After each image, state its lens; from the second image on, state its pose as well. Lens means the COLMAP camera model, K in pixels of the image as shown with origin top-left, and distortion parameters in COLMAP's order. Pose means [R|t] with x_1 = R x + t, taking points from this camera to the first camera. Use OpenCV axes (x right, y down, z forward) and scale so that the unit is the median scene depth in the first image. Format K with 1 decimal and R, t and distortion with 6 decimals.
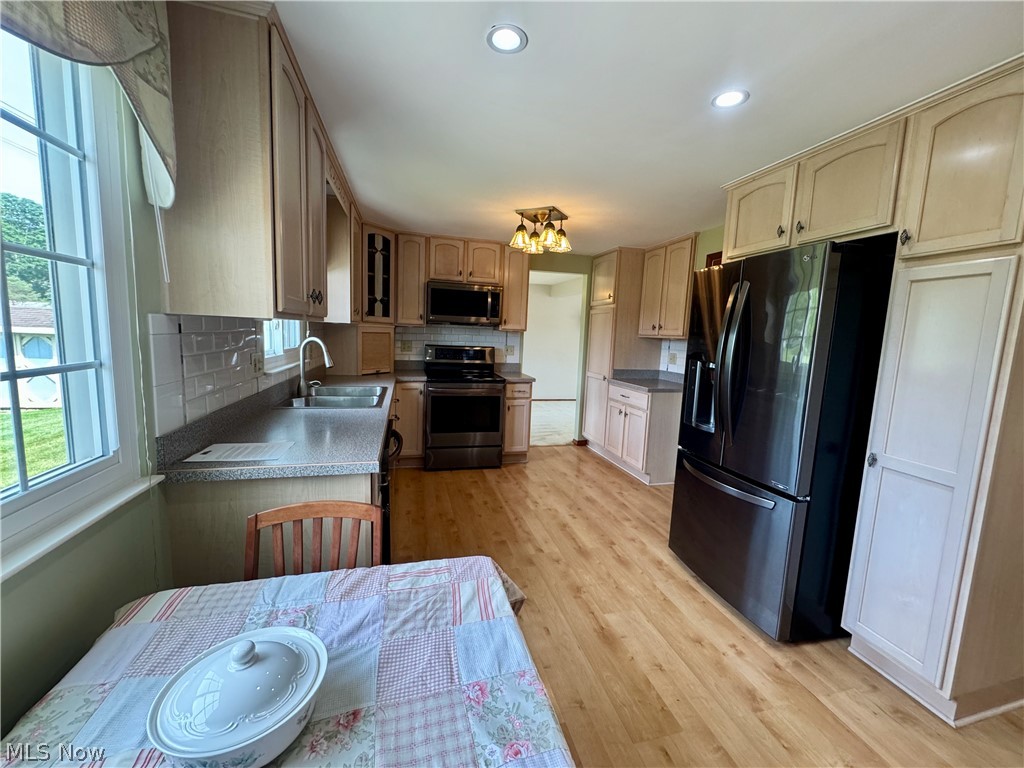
lens RADIAL K [[407.1, 0, 511.9], [0, 407.1, 381.7], [0, 0, 1]] dist [-0.000535, 0.000002]
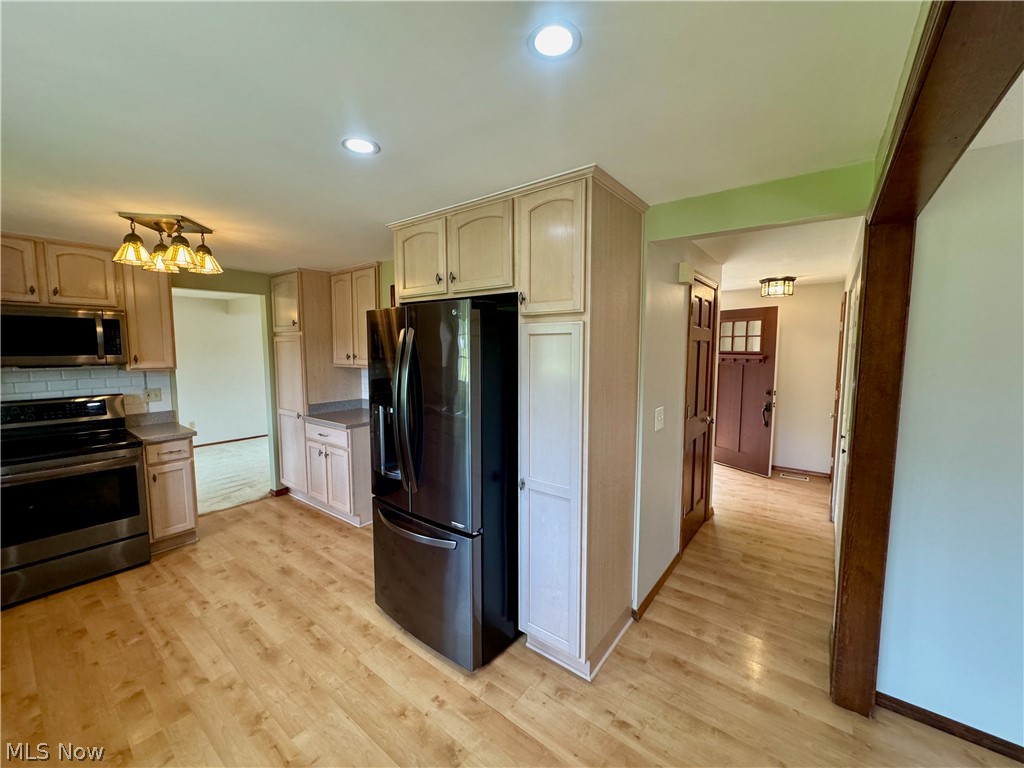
lens RADIAL K [[407.1, 0, 511.9], [0, 407.1, 381.7], [0, 0, 1]] dist [-0.000535, 0.000002]
pose [[0.791351, -0.092725, 0.604289, 0.096884], [0.104949, 0.994362, 0.015144, -0.065740], [-0.602287, 0.051435, 0.796621, 0.036080]]
